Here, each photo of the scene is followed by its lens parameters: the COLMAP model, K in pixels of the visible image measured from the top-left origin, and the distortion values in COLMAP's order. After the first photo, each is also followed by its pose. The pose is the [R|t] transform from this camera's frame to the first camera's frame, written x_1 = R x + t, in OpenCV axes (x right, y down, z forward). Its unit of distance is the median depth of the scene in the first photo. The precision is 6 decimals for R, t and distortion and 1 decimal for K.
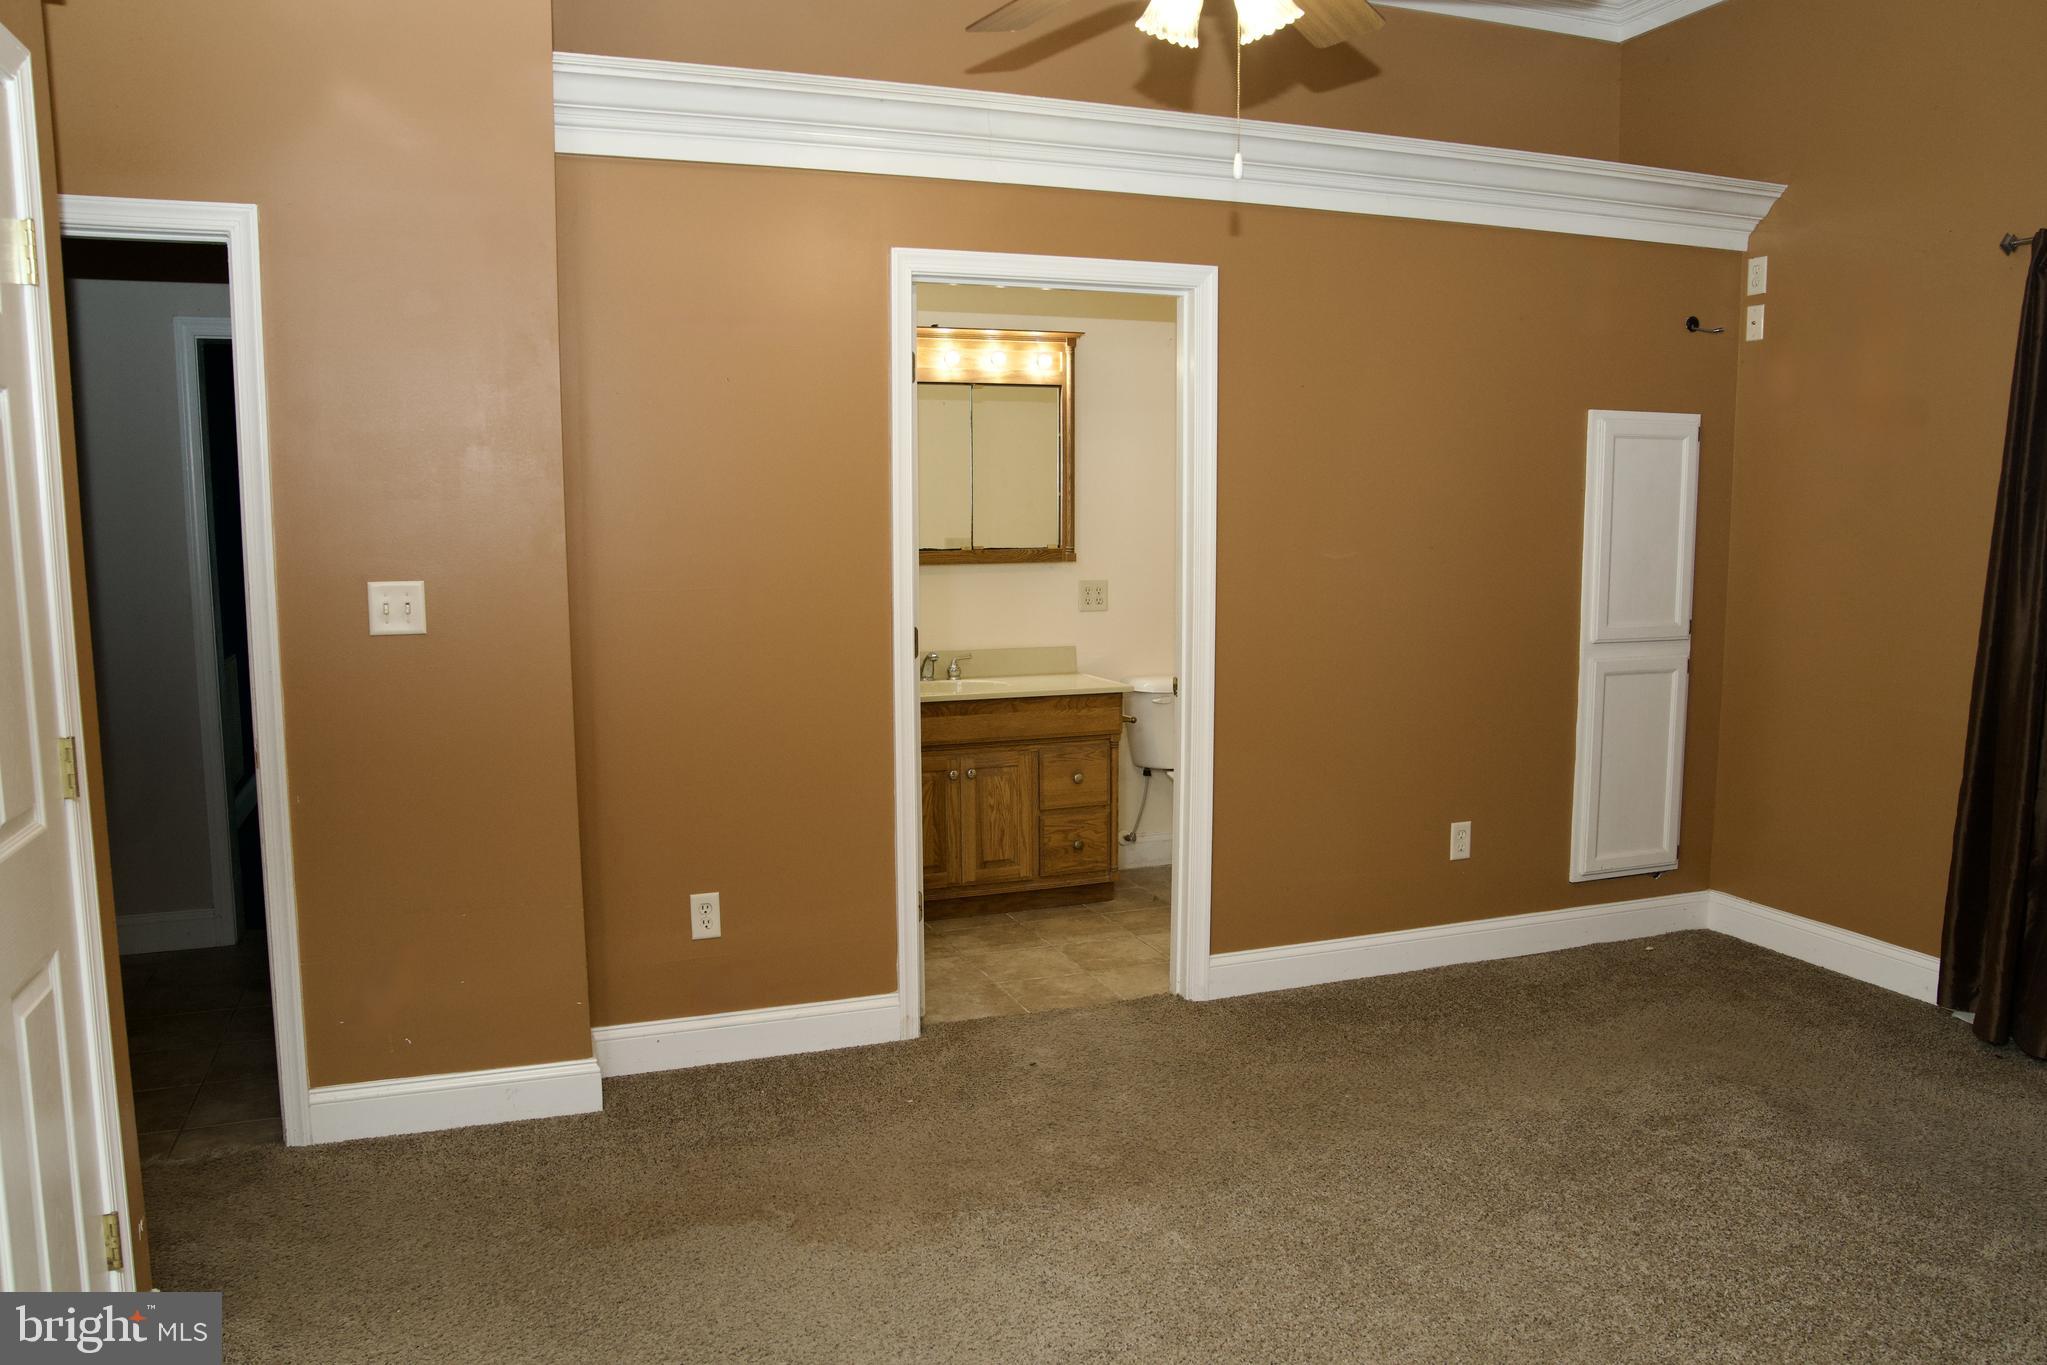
lens RADIAL K [[1441.4, 0, 1019.7], [0, 1441.4, 684.6], [0, 0, 1]] dist [-0.088465, 0.061144]
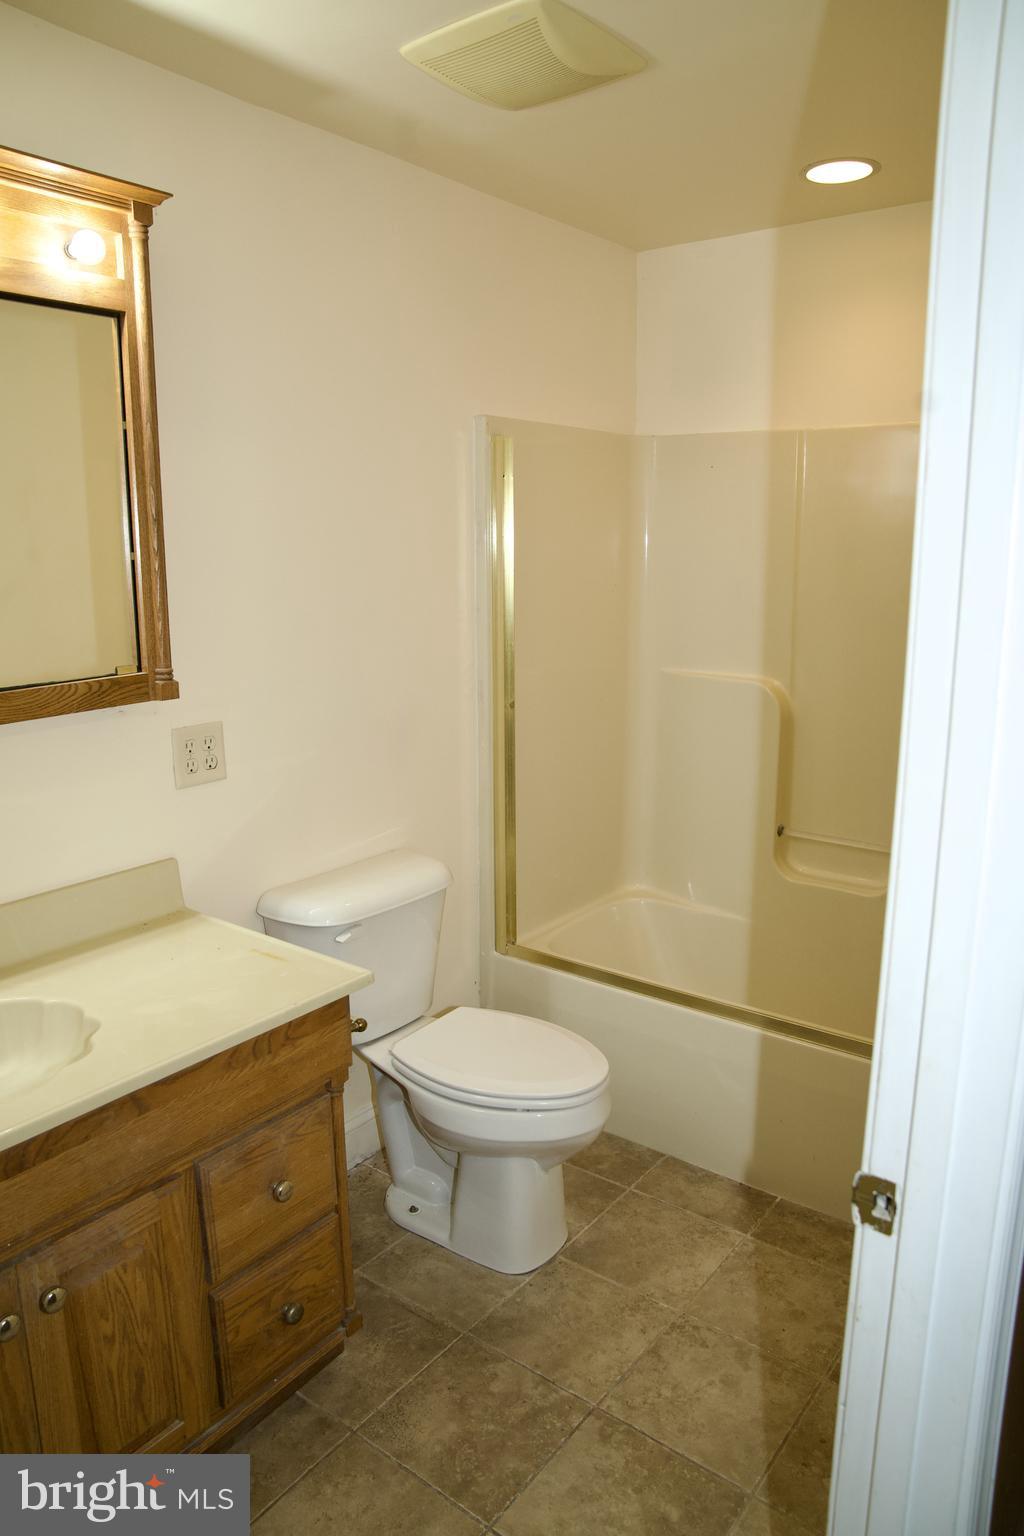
lens RADIAL K [[1081.5, 0, 517.1], [0, 1081.5, 772.8], [0, 0, 1]] dist [-0.088465, 0.061144]
pose [[0.851163, -0.117709, 0.511533, -0.051696], [0.067916, 0.991036, 0.115040, -0.096547], [-0.520490, -0.063177, 0.851528, 0.649396]]
